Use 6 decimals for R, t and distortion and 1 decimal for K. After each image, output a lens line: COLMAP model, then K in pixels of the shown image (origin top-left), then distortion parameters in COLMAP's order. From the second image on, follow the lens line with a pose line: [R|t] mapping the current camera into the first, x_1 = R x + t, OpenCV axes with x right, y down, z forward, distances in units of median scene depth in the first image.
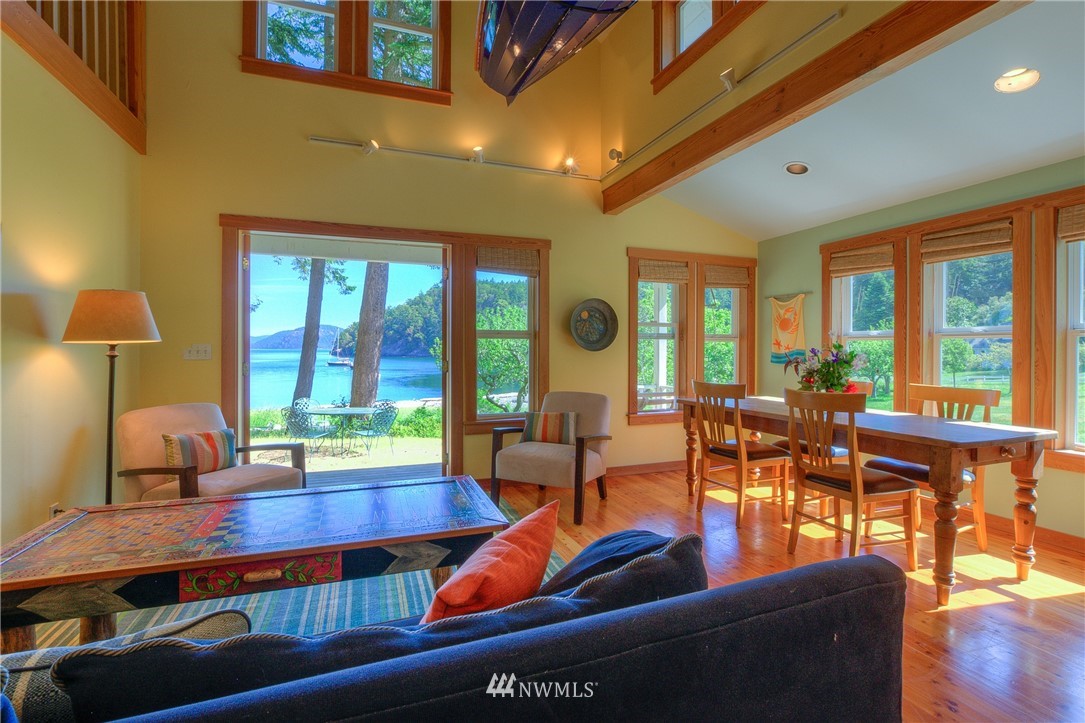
lens RADIAL K [[498.5, 0, 546.2], [0, 498.5, 349.5], [0, 0, 1]] dist [-0.014963, 0.000295]
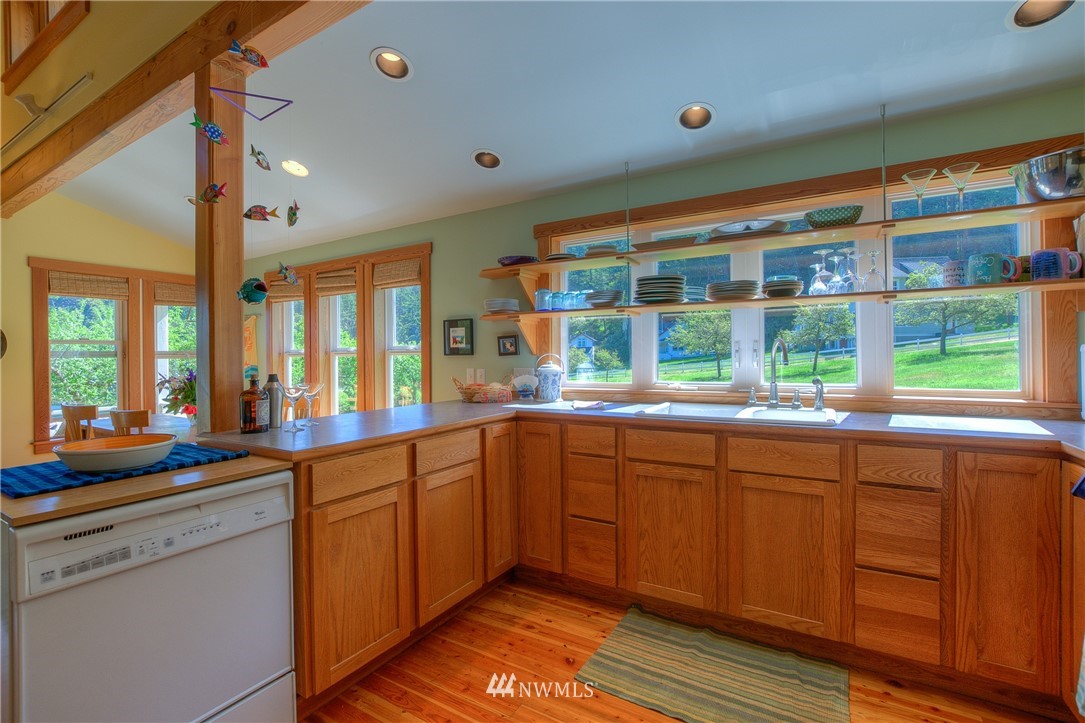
lens RADIAL K [[482.3, 0, 545.2], [0, 482.3, 352.7], [0, 0, 1]] dist [-0.024546, 0.005721]
pose [[0.780772, -0.010086, 0.624735, 0.438555], [0.017389, 0.999833, -0.005591, -0.014297], [-0.624574, 0.015229, 0.780817, -0.295589]]
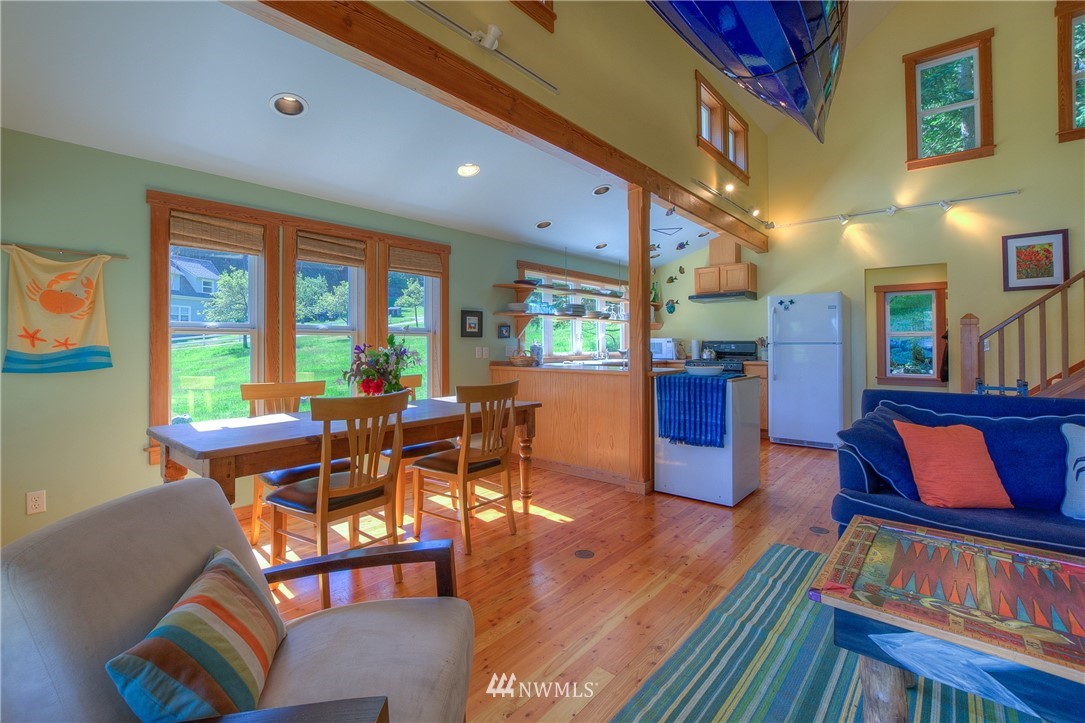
lens RADIAL K [[479.9, 0, 543.0], [0, 479.9, 339.9], [0, 0, 1]] dist [-0.003114, 0.000059]
pose [[-0.485729, 0.006708, 0.874084, -0.309597], [0.005187, 0.999975, -0.004792, -0.003571], [-0.874094, 0.002206, -0.485752, 1.004692]]
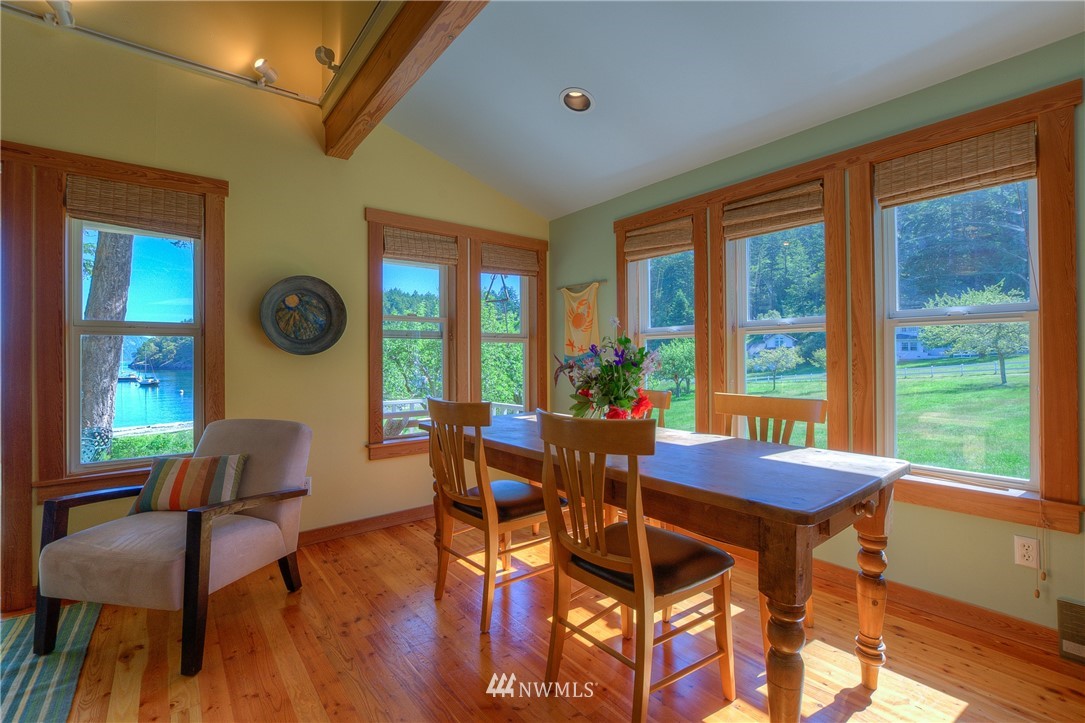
lens RADIAL K [[482.3, 0, 545.2], [0, 482.3, 352.7], [0, 0, 1]] dist [-0.024546, 0.005721]
pose [[0.951354, -0.006831, 0.308025, 0.238926], [0.011010, 0.999869, -0.011830, 0.013530], [-0.307904, 0.014646, 0.951305, 0.344161]]
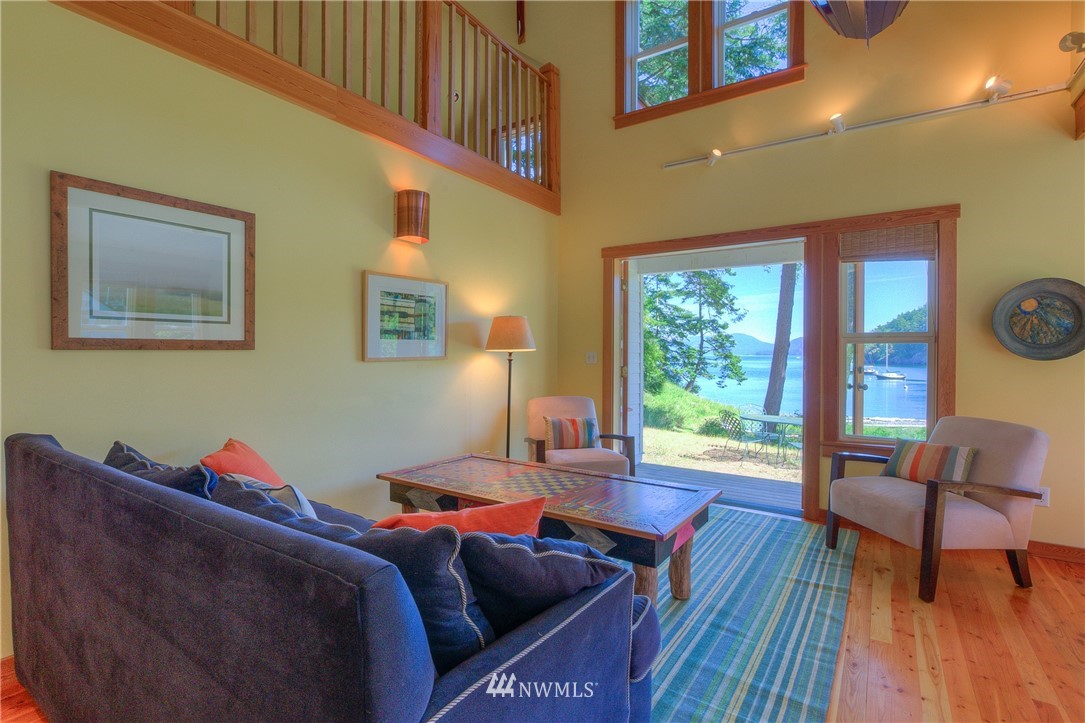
lens RADIAL K [[508.3, 0, 547.5], [0, 508.3, 360.7], [0, 0, 1]] dist [-0.024357, 0.006923]
pose [[0.582713, 0.008684, -0.812632, 0.288539], [-0.004743, 0.999962, 0.007285, 0.002842], [0.812664, -0.000391, 0.582732, 0.121451]]
